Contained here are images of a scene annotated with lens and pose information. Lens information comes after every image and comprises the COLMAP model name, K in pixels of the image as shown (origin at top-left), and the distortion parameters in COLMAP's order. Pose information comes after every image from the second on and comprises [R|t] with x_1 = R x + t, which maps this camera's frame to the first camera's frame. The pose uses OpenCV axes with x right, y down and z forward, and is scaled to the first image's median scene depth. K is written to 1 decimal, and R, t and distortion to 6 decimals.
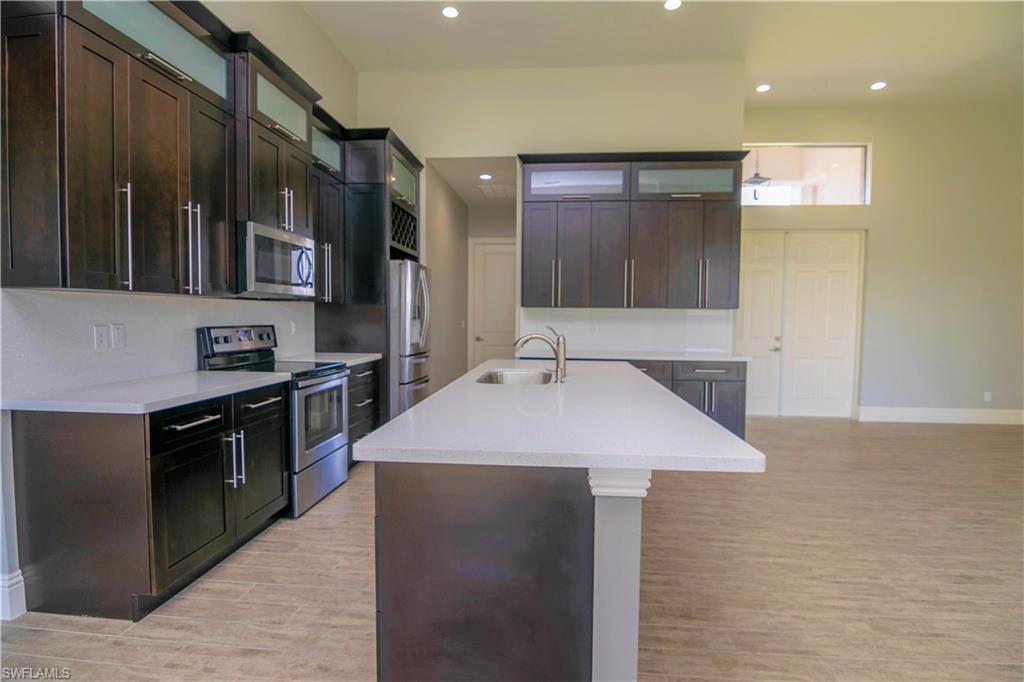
lens RADIAL K [[510.7, 0, 512.8], [0, 510.7, 338.8], [0, 0, 1]] dist [-0.009339, -0.008659]
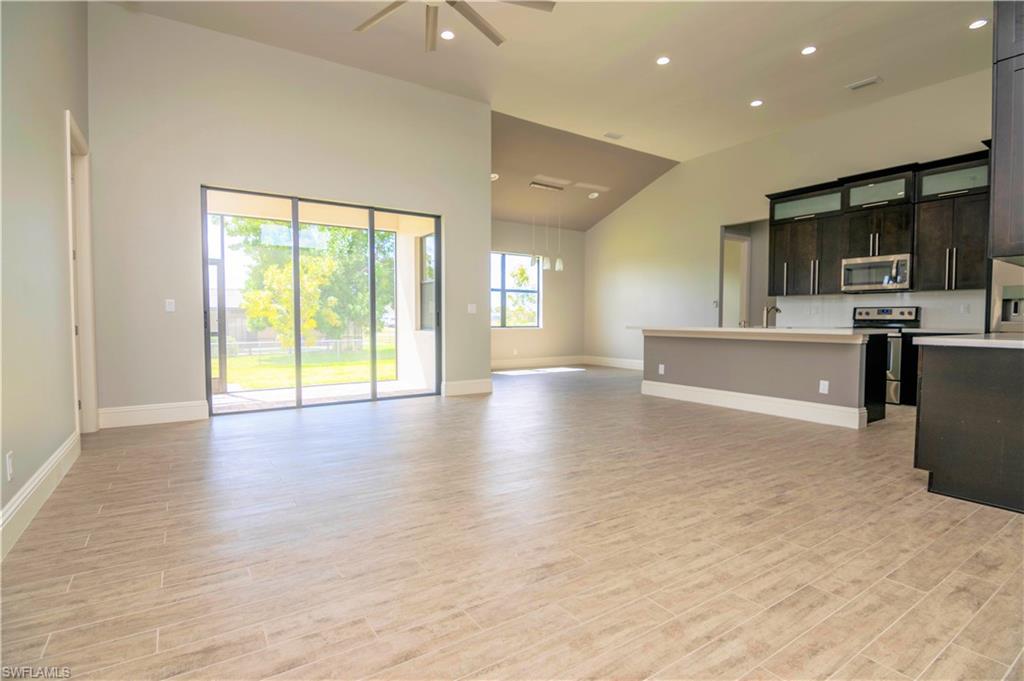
lens RADIAL K [[510.7, 0, 517.1], [0, 510.7, 337.0], [0, 0, 1]] dist [-0.009339, -0.008659]
pose [[-0.779051, 0.010713, -0.626869, 1.870521], [-0.036967, 0.997330, 0.062985, 0.019178], [0.625870, 0.072241, -0.776574, 1.752830]]
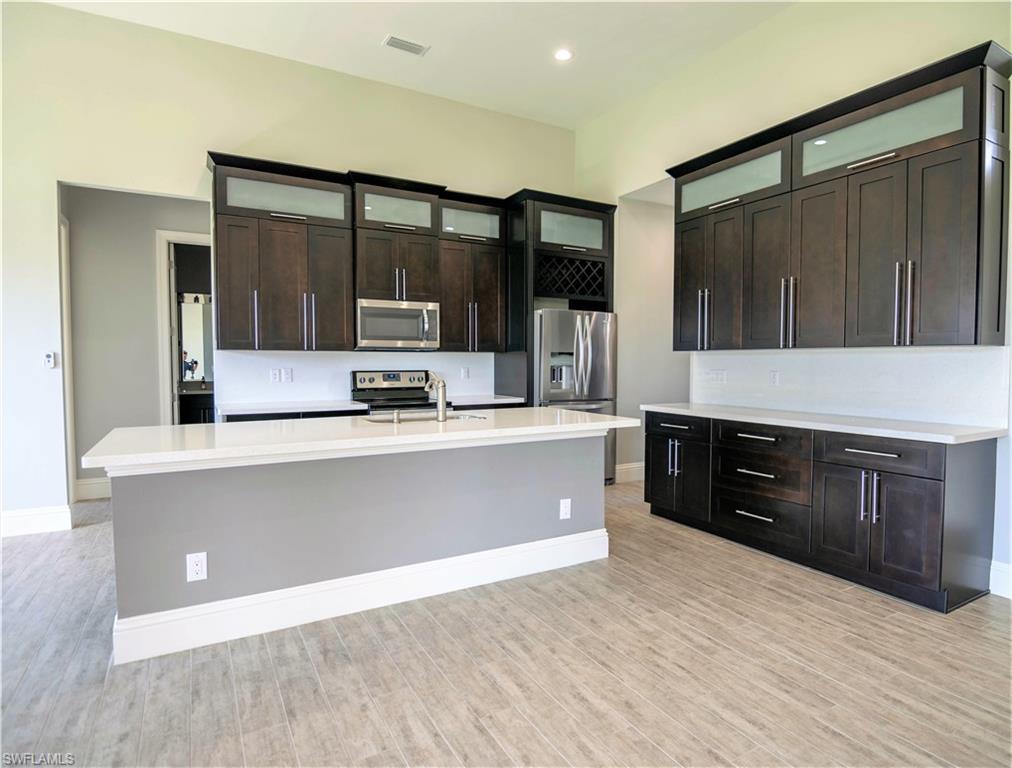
lens RADIAL K [[557.9, 0, 516.9], [0, 557.9, 385.4], [0, 0, 1]] dist [-0.019255, -0.001771]
pose [[0.575069, 0.026499, -0.817676, 0.985860], [-0.031290, 0.999456, 0.010384, -0.012816], [0.817507, 0.019613, 0.575585, 0.439178]]
